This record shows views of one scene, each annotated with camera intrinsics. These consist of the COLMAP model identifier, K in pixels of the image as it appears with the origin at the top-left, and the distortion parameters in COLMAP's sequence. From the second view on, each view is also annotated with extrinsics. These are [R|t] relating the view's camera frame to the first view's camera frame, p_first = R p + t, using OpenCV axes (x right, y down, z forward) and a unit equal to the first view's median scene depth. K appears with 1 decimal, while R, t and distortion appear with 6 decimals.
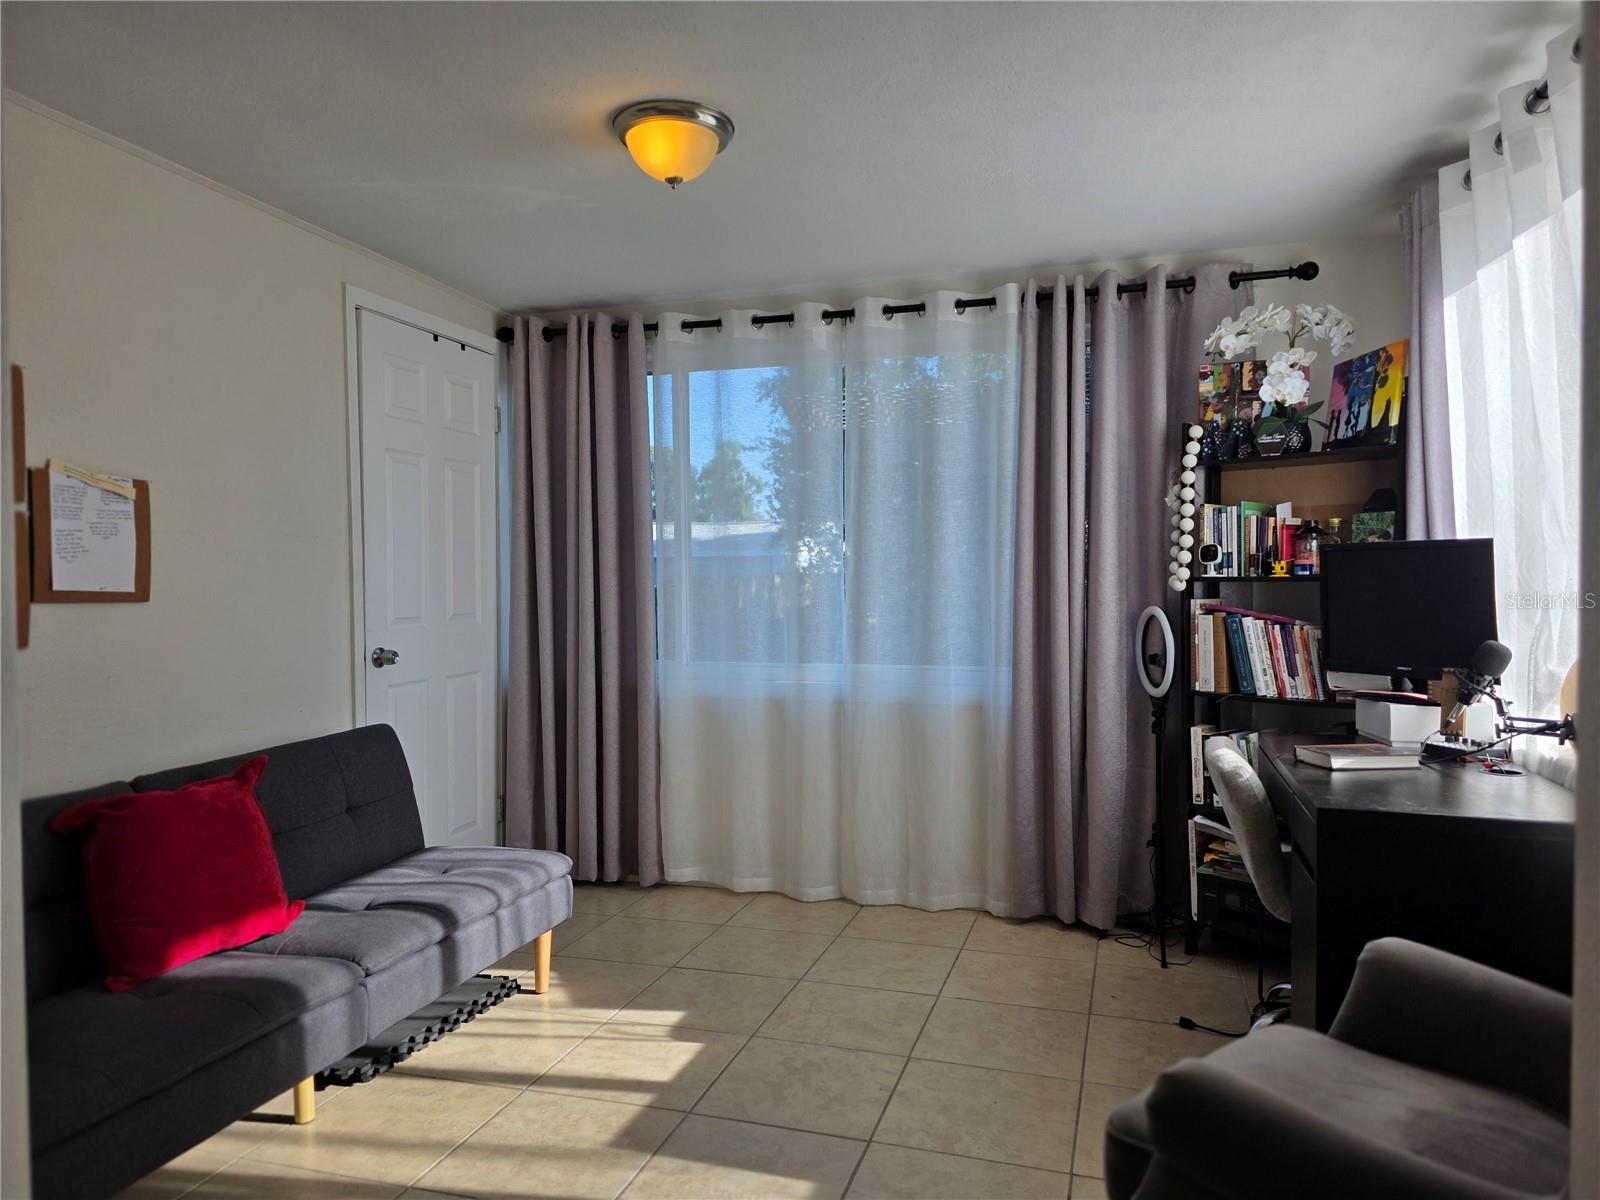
lens RADIAL K [[1088.4, 0, 796.5], [0, 1088.4, 616.2], [0, 0, 1]] dist [0.073934, -0.066454]
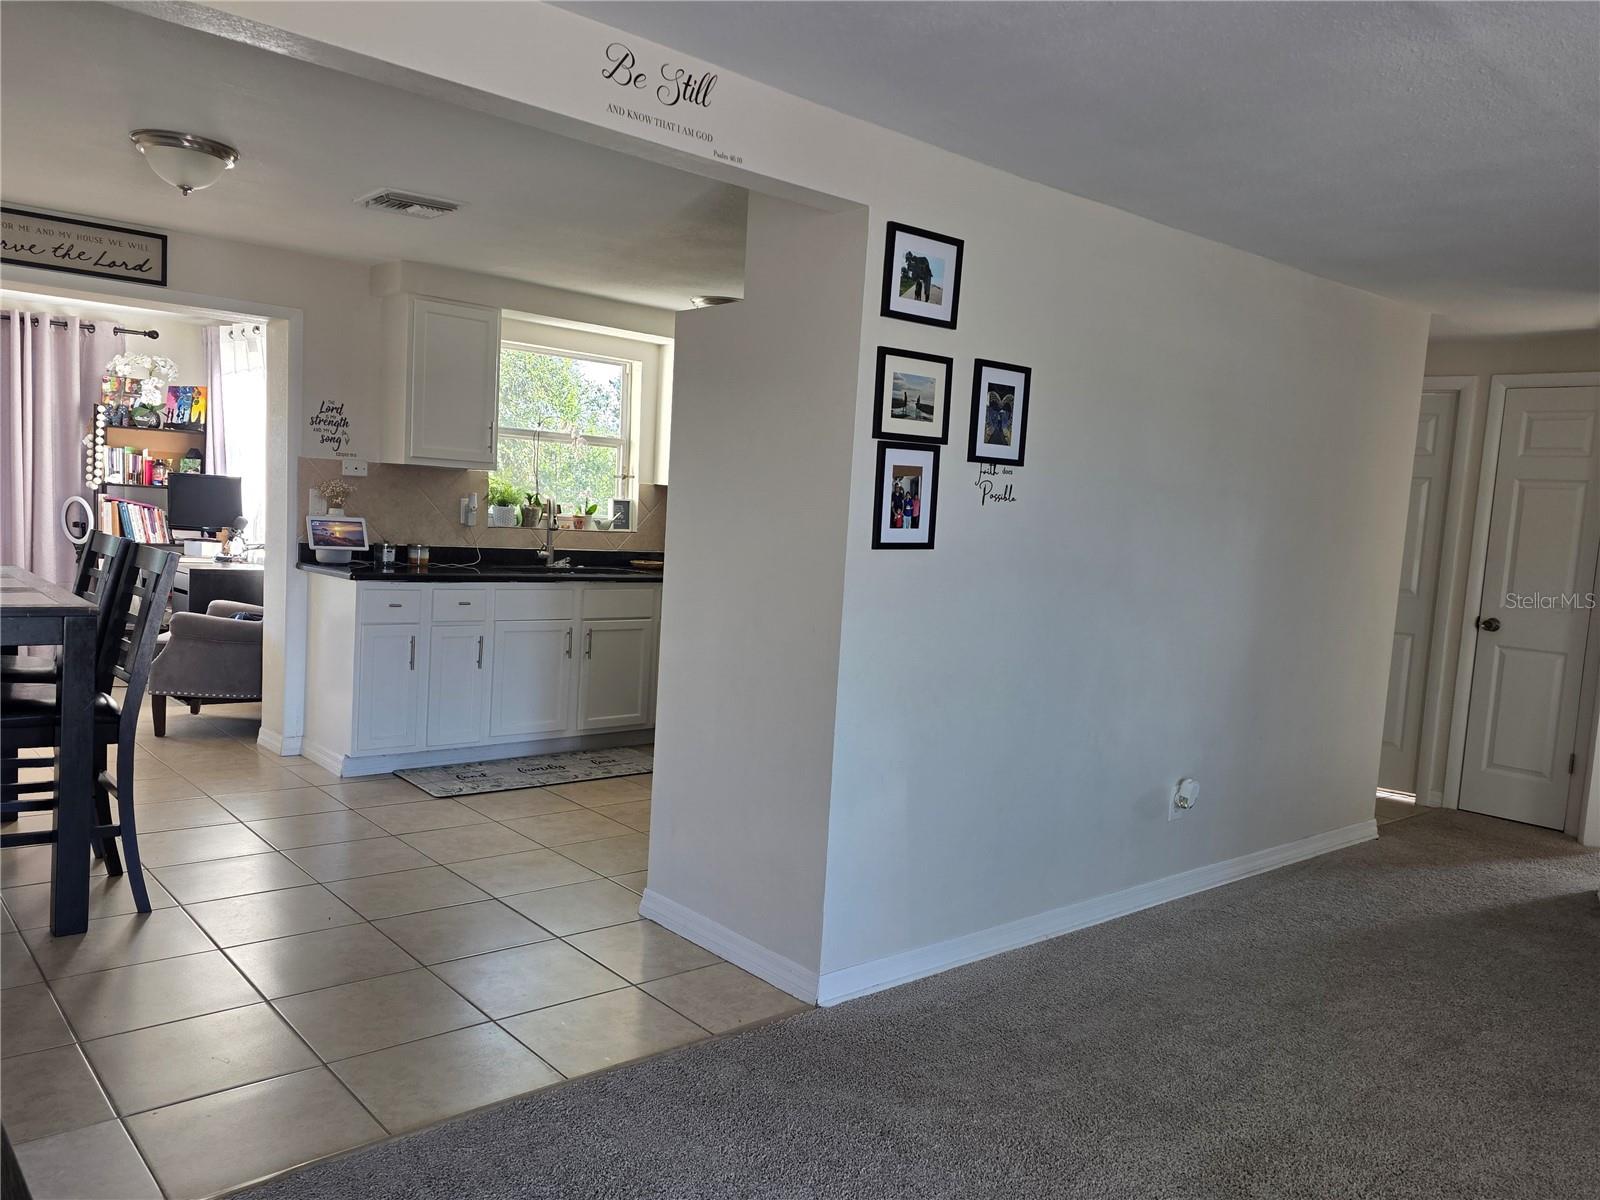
lens RADIAL K [[1209.9, 0, 799.3], [0, 1209.9, 614.7], [0, 0, 1]] dist [0.086542, -0.089897]
pose [[0.513361, -0.041694, 0.857159, -0.942752], [-0.033576, 0.997078, 0.068609, 0.007380], [-0.857516, -0.064001, 0.510461, -1.278502]]
